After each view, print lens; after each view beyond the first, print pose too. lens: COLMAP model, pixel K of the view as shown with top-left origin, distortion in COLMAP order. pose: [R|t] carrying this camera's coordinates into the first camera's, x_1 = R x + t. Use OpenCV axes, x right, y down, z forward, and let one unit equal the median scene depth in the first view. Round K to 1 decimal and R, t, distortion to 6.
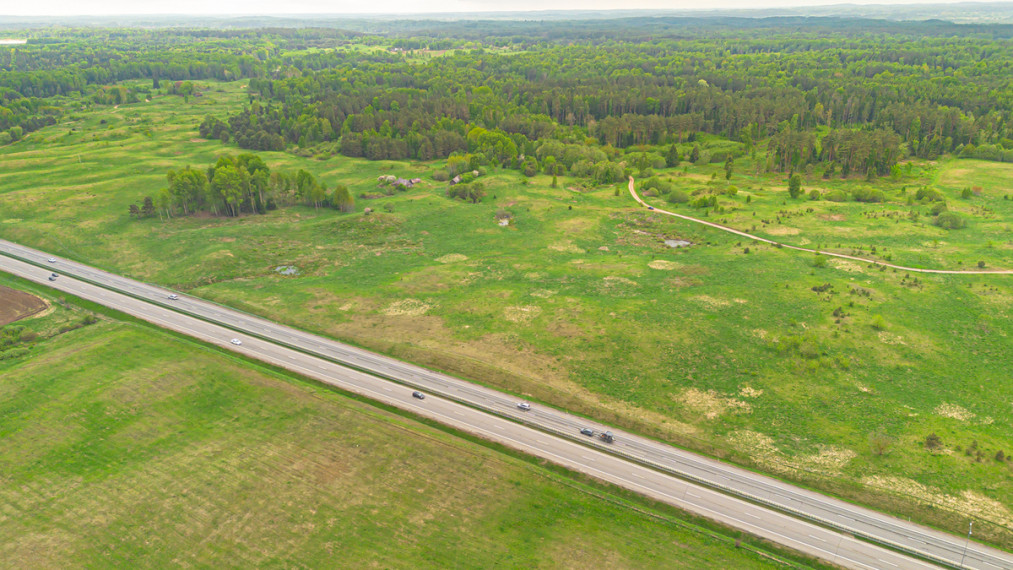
lens RADIAL K [[731.6, 0, 506.5], [0, 731.6, 285.0], [0, 0, 1]] dist [0.085550, -0.088417]
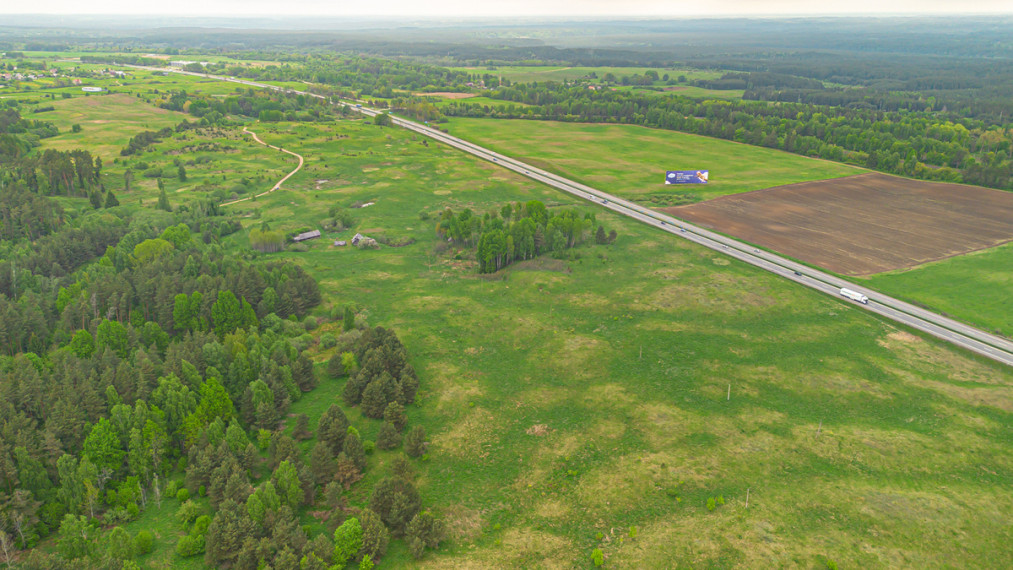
lens RADIAL K [[731.6, 0, 506.5], [0, 731.6, 285.0], [0, 0, 1]] dist [0.085550, -0.088417]
pose [[-0.852954, -0.174750, 0.491866, -1.248406], [0.188408, 0.775706, 0.602315, -1.005532], [-0.486798, 0.606418, -0.628717, 2.463825]]
